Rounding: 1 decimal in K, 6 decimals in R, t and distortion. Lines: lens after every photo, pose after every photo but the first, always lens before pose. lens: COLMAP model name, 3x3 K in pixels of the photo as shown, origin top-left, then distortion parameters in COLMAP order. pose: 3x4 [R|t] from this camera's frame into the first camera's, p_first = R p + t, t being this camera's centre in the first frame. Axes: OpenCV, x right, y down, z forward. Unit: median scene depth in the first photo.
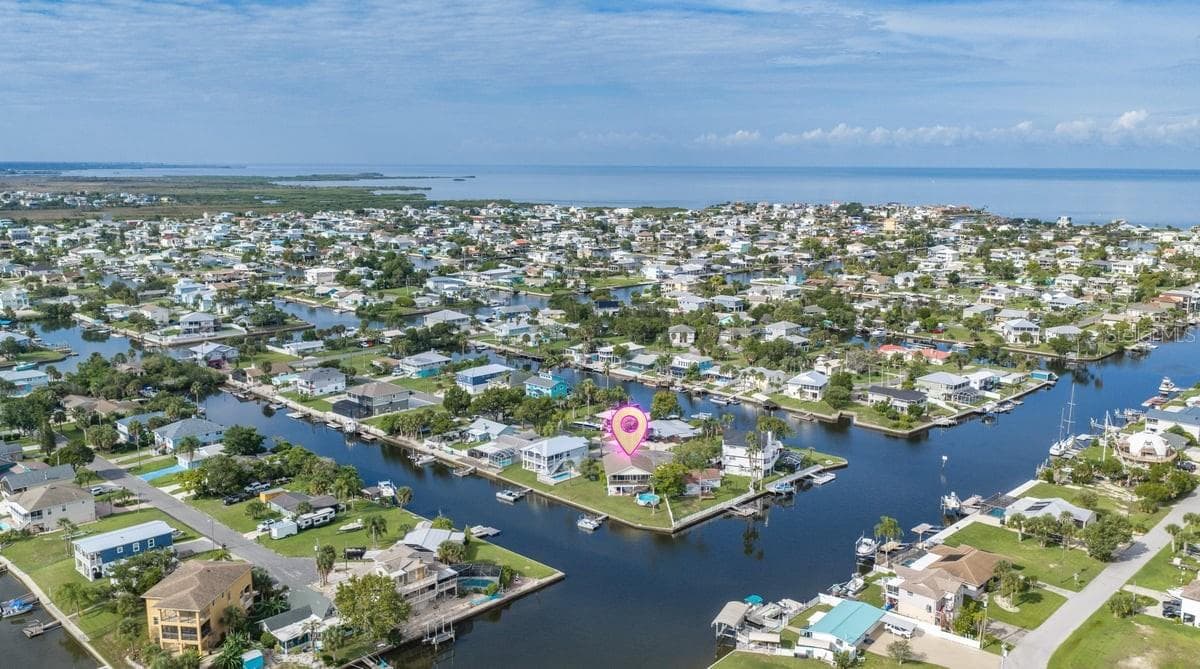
lens RADIAL K [[981.6, 0, 607.7], [0, 981.6, 335.8], [0, 0, 1]] dist [0.028008, -0.061651]
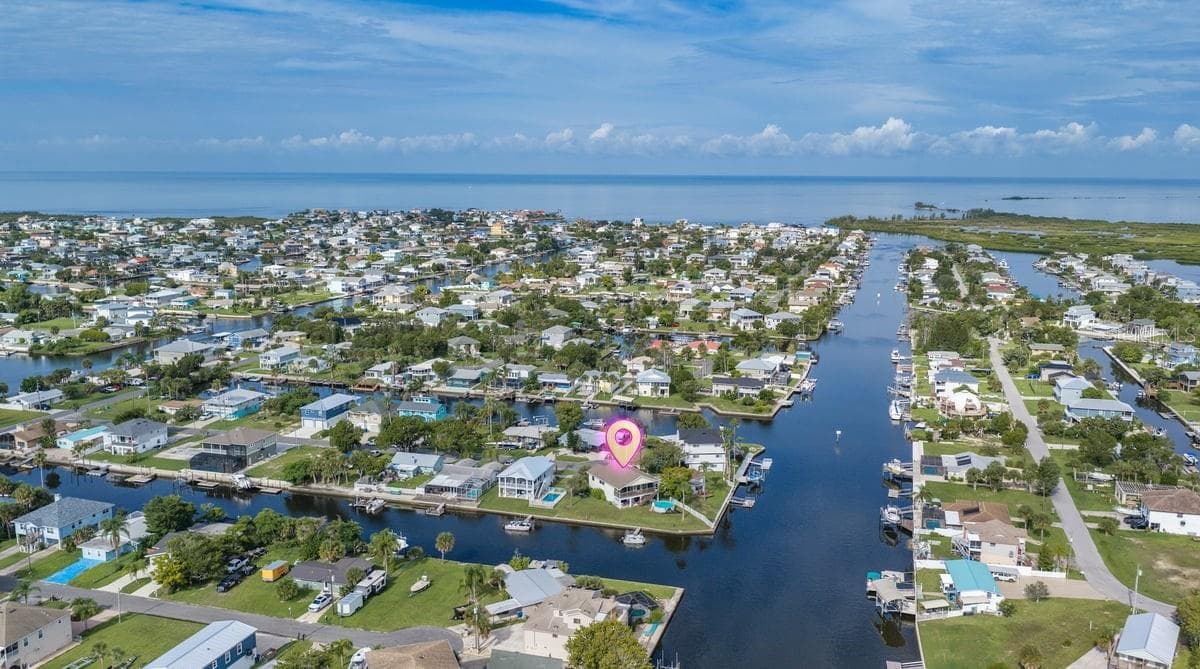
lens RADIAL K [[981.6, 0, 607.7], [0, 981.6, 335.8], [0, 0, 1]] dist [0.028008, -0.061651]
pose [[0.890539, -0.075503, 0.448597, -0.365959], [0.078212, 0.996858, 0.012516, -0.019958], [-0.448132, 0.023940, 0.893647, 0.100239]]
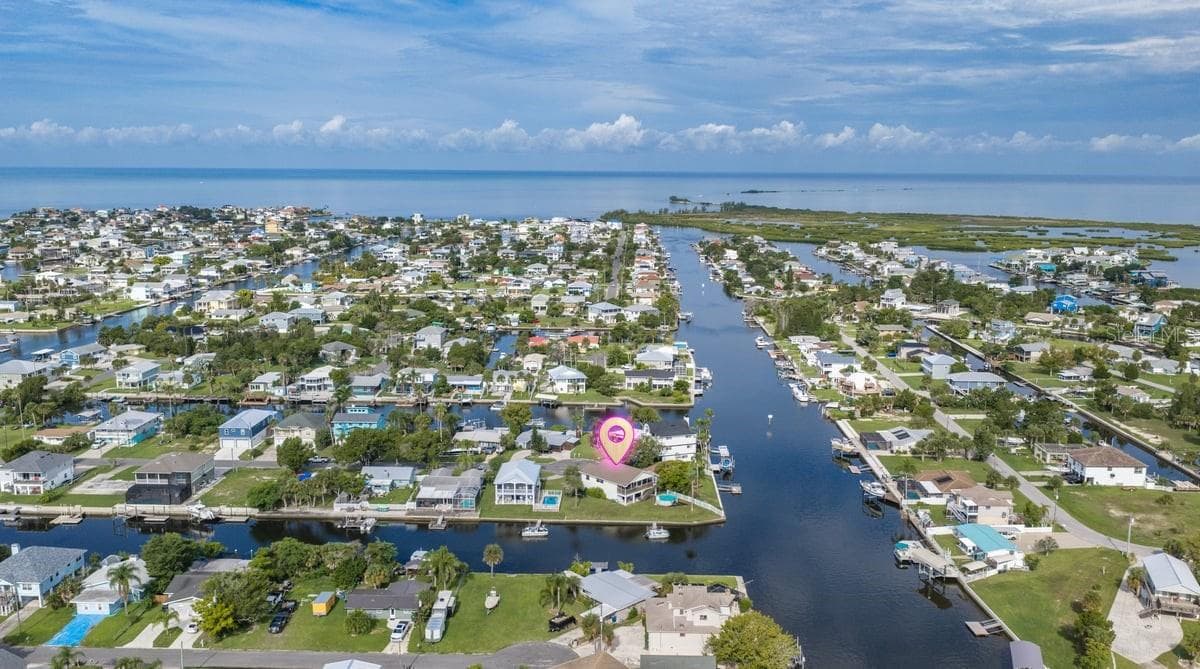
lens RADIAL K [[981.6, 0, 607.7], [0, 981.6, 335.8], [0, 0, 1]] dist [0.028008, -0.061651]
pose [[0.743793, -0.113247, 0.658747, -0.535827], [0.113507, 0.992628, 0.042484, -0.042321], [-0.658702, 0.043174, 0.751164, 0.219521]]
